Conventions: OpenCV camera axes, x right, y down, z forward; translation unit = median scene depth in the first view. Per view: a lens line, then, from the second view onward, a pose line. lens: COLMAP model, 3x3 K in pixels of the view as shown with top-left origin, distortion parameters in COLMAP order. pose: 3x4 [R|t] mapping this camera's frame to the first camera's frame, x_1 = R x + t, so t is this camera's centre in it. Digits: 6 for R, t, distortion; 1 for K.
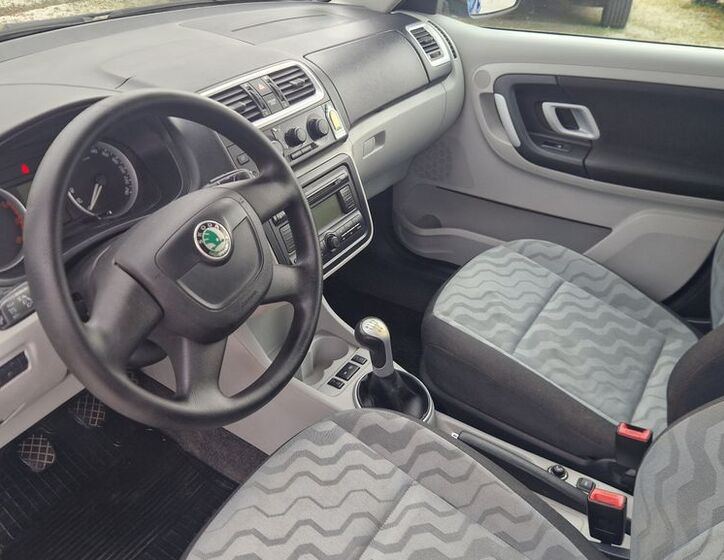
lens RADIAL K [[693.1, 0, 353.2], [0, 693.1, 299.8], [0, 0, 1]] dist [0.106299, -0.113052]
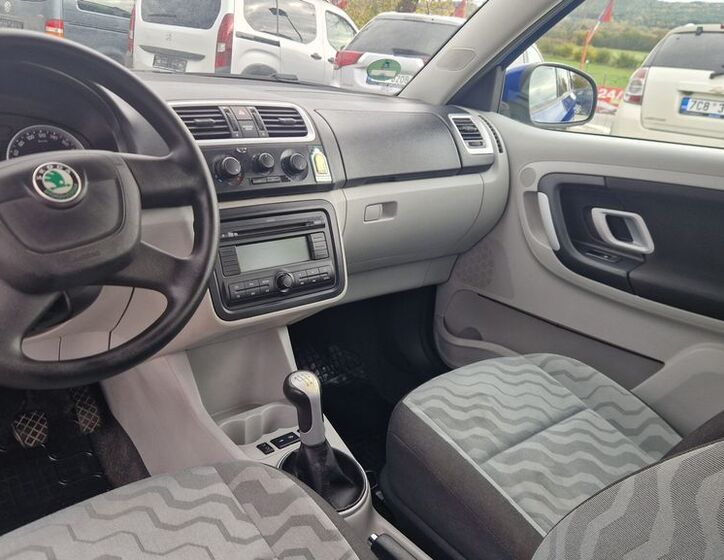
lens RADIAL K [[693.1, 0, 353.2], [0, 693.1, 299.8], [0, 0, 1]] dist [0.106299, -0.113052]
pose [[0.950657, 0.156790, -0.267709, 0.247600], [-0.220992, 0.947857, -0.229628, 0.105454], [0.217747, 0.277459, 0.935736, 0.138239]]
